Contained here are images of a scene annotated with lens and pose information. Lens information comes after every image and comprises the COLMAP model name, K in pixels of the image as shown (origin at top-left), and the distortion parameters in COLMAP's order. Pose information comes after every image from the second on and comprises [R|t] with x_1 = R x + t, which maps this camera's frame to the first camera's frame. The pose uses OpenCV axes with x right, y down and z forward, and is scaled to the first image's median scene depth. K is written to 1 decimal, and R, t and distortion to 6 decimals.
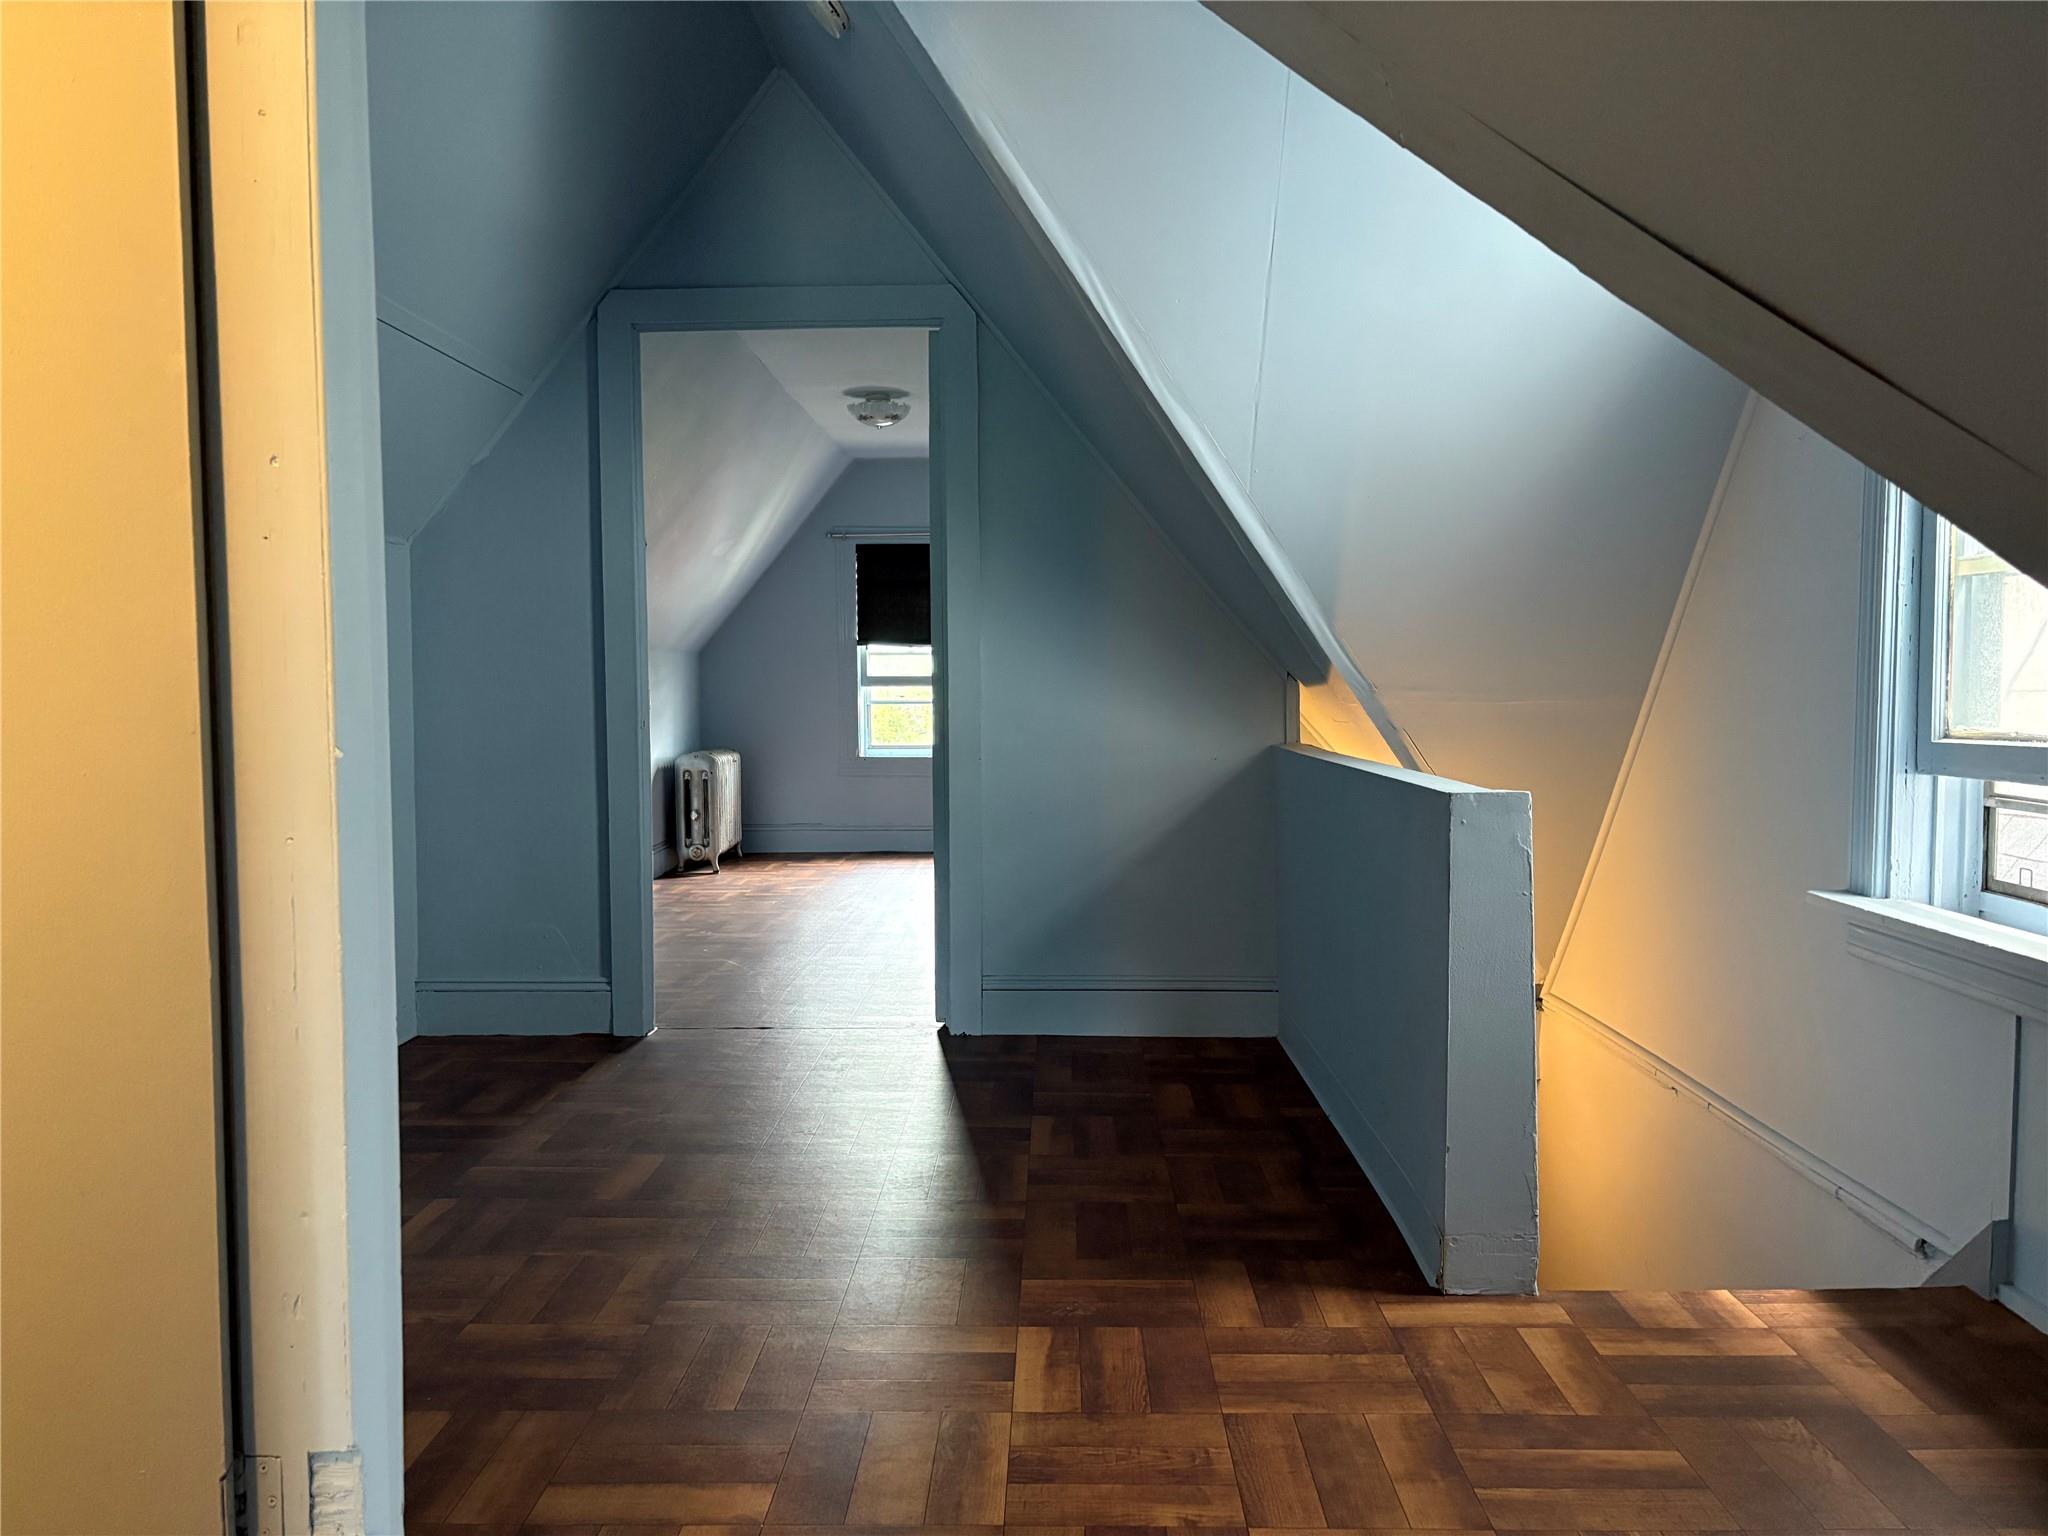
lens RADIAL K [[1550.9, 0, 1034.2], [0, 1550.9, 767.3], [0, 0, 1]] dist [0.032739, -0.024945]
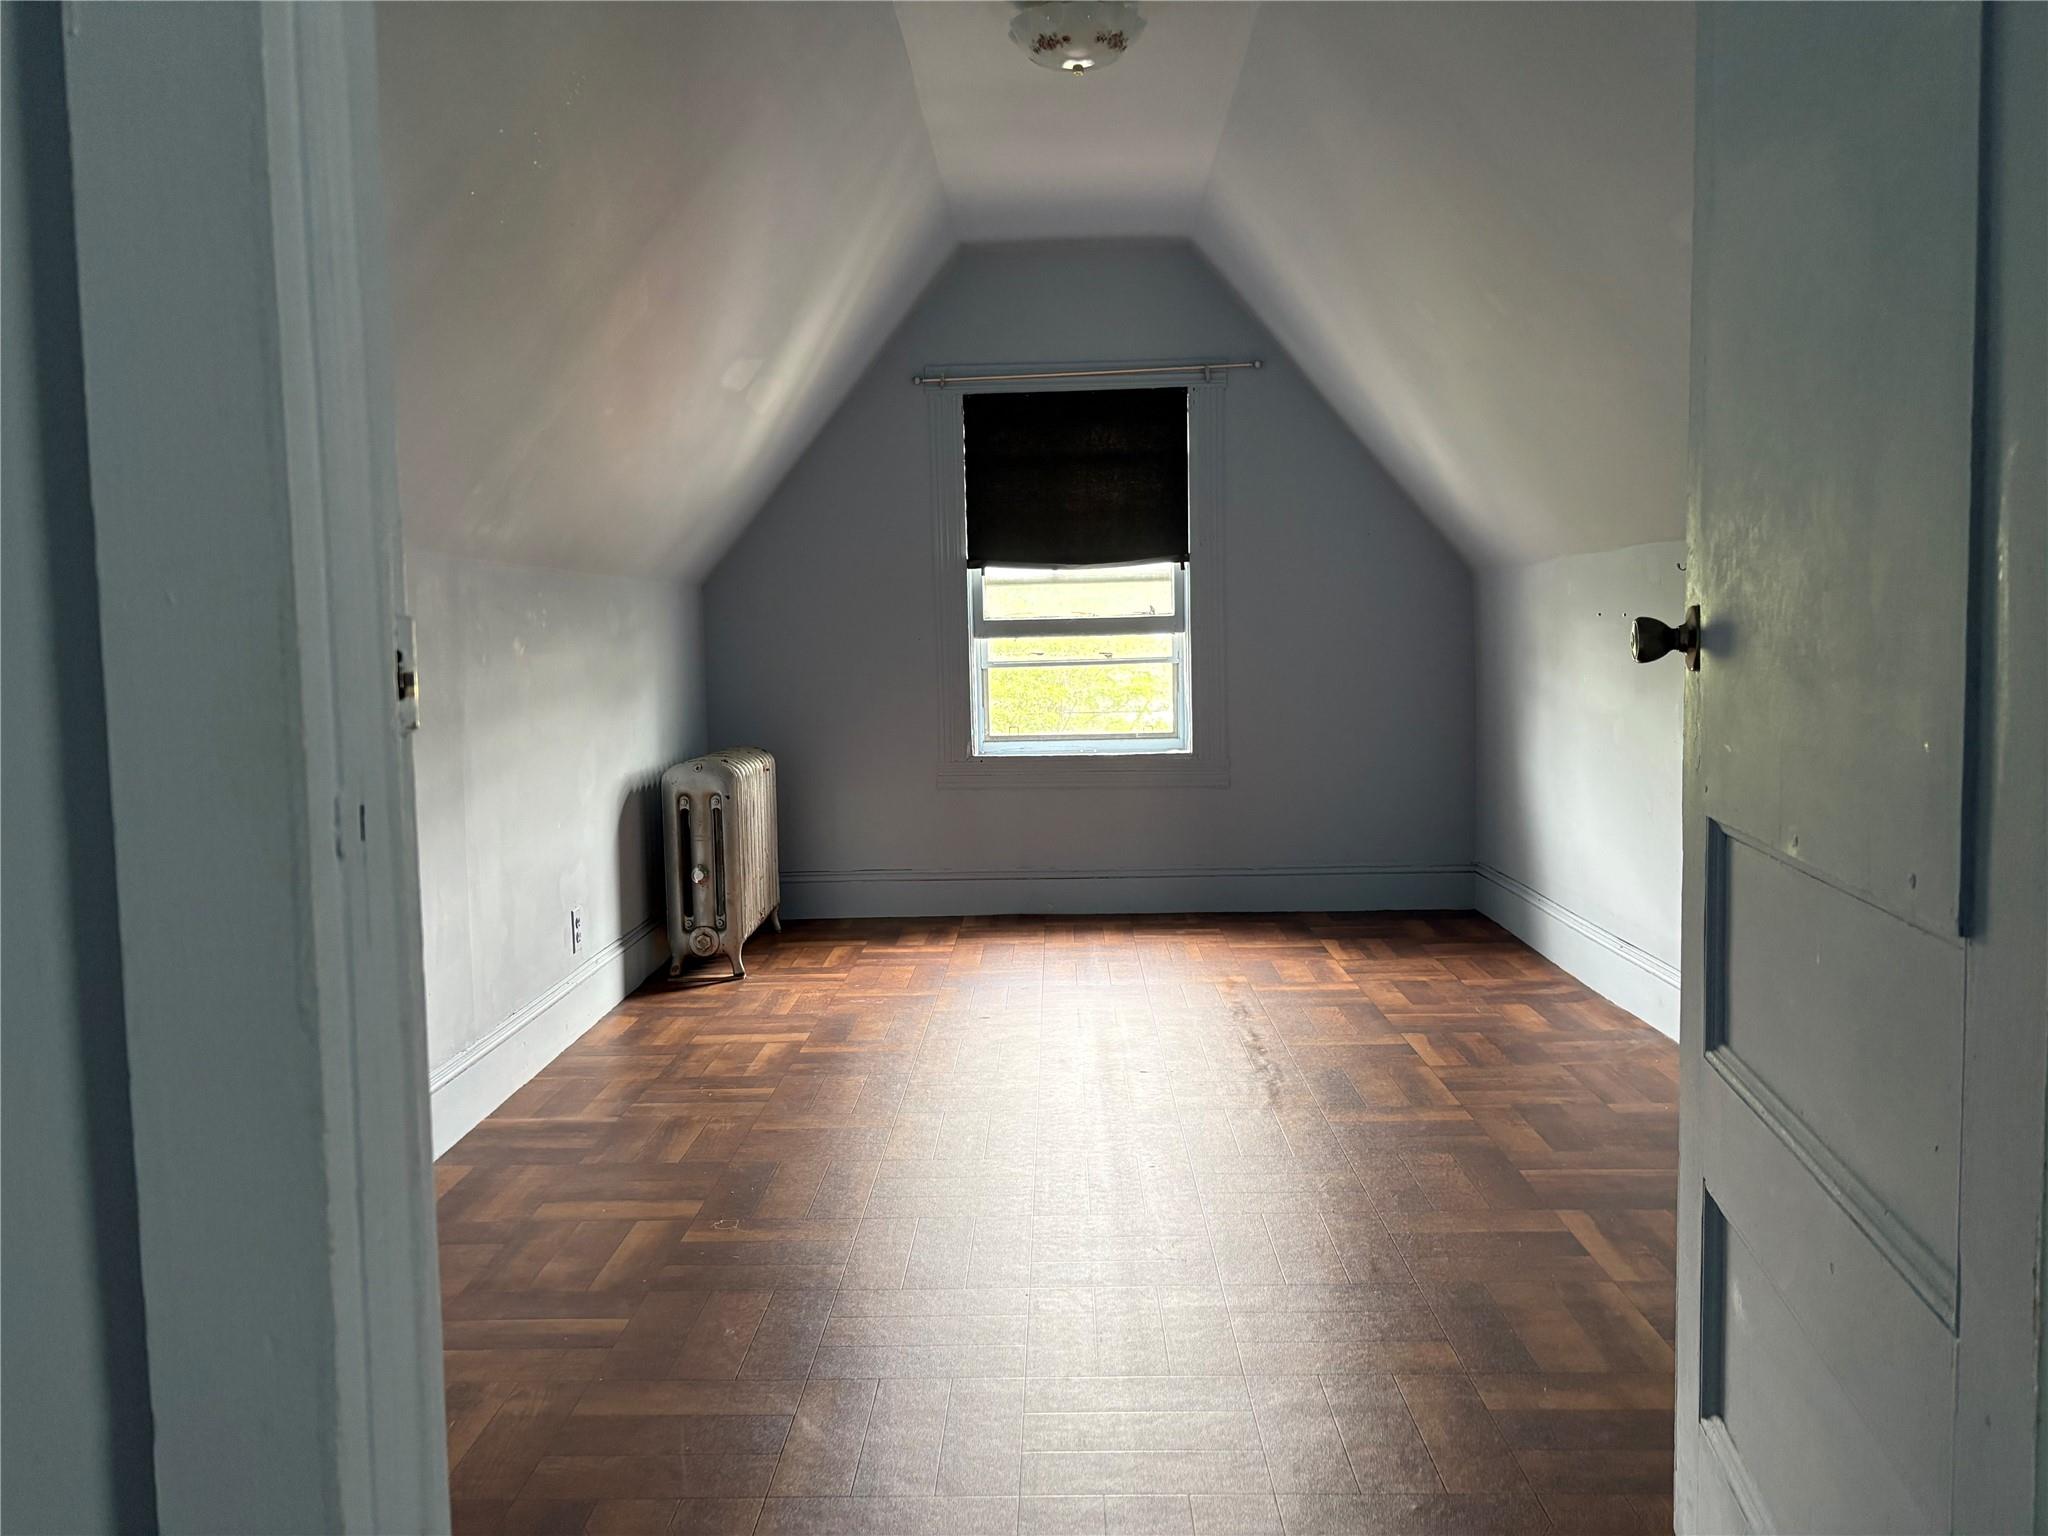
lens RADIAL K [[1550.9, 0, 1014.6], [0, 1550.9, 768.2], [0, 0, 1]] dist [0.032739, -0.024945]
pose [[0.999725, -0.014141, -0.018708, -0.089477], [0.014689, 0.999457, 0.029509, -0.020323], [0.018281, -0.029775, 0.999389, 0.423060]]
